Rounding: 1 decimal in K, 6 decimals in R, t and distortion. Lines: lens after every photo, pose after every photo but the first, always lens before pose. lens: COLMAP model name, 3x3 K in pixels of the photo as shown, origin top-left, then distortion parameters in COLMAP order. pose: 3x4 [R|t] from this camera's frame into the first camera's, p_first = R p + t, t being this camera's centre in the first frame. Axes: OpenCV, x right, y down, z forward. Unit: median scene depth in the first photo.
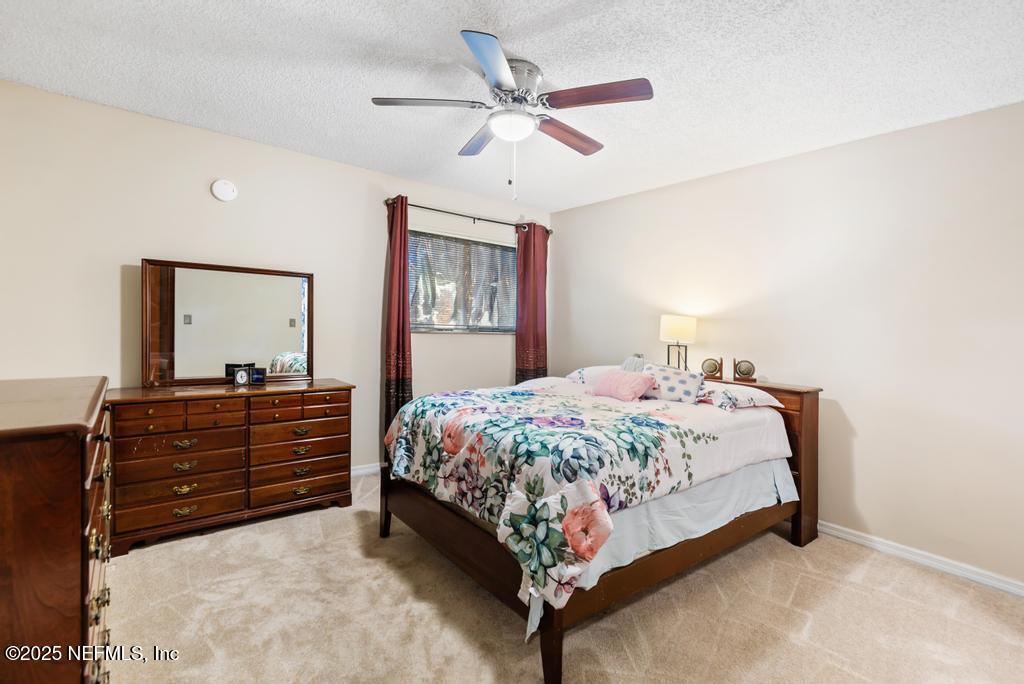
lens RADIAL K [[467.0, 0, 513.2], [0, 467.0, 333.2], [0, 0, 1]] dist [0.012417, -0.004187]
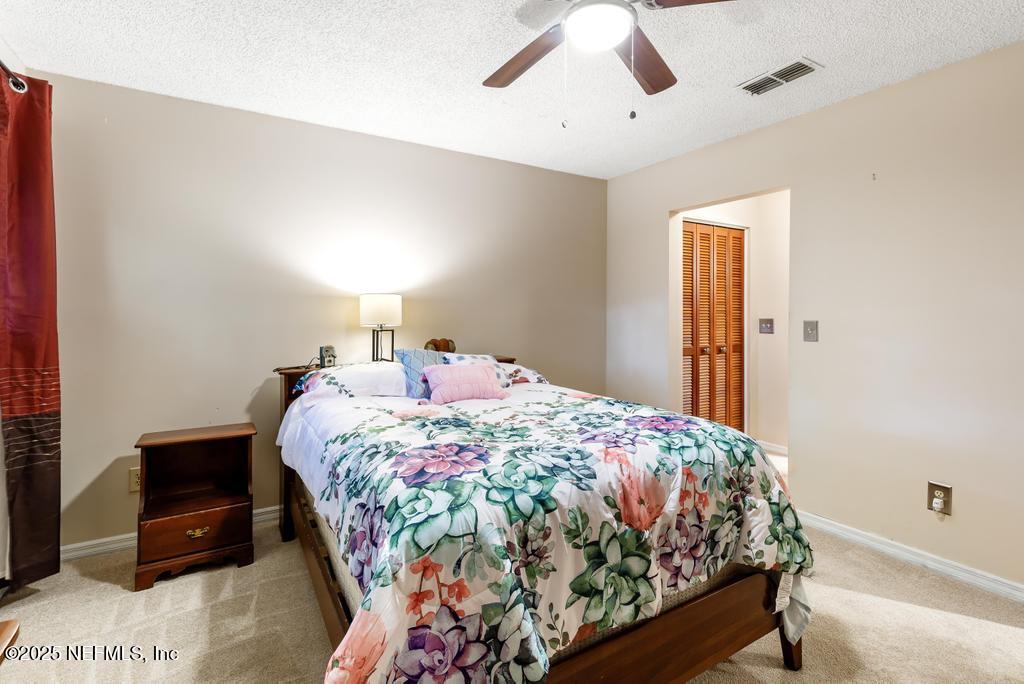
lens RADIAL K [[467.0, 0, 505.9], [0, 467.0, 312.9], [0, 0, 1]] dist [0.012417, -0.004187]
pose [[0.116894, -0.009867, 0.993095, -0.803339], [0.021771, 0.999736, 0.007371, -0.029257], [-0.992906, 0.020759, 0.117078, 1.183790]]
